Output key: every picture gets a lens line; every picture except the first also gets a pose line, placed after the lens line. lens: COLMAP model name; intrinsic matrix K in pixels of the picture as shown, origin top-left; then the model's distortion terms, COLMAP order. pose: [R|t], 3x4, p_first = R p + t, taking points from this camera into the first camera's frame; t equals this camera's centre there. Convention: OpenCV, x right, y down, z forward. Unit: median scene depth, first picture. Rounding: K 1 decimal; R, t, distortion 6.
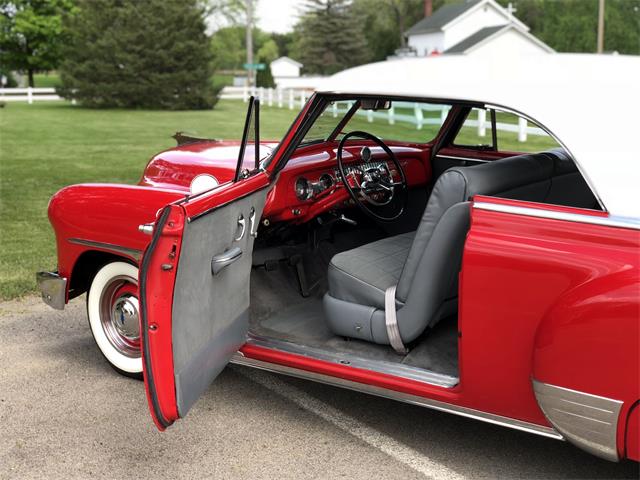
lens RADIAL K [[931.1, 0, 351.6], [0, 931.1, 238.1], [0, 0, 1]] dist [0.030315, 0.000000]
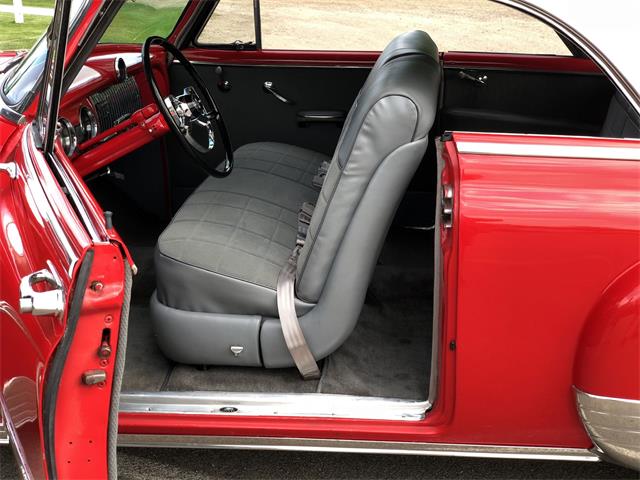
lens RADIAL K [[931.1, 0, 320.4], [0, 931.1, 238.8], [0, 0, 1]] dist [0.030315, 0.000000]
pose [[0.862117, -0.162245, 0.480032, -0.243698], [0.098835, 0.982999, 0.154739, -0.074621], [-0.496977, -0.085960, 0.863496, 0.437176]]
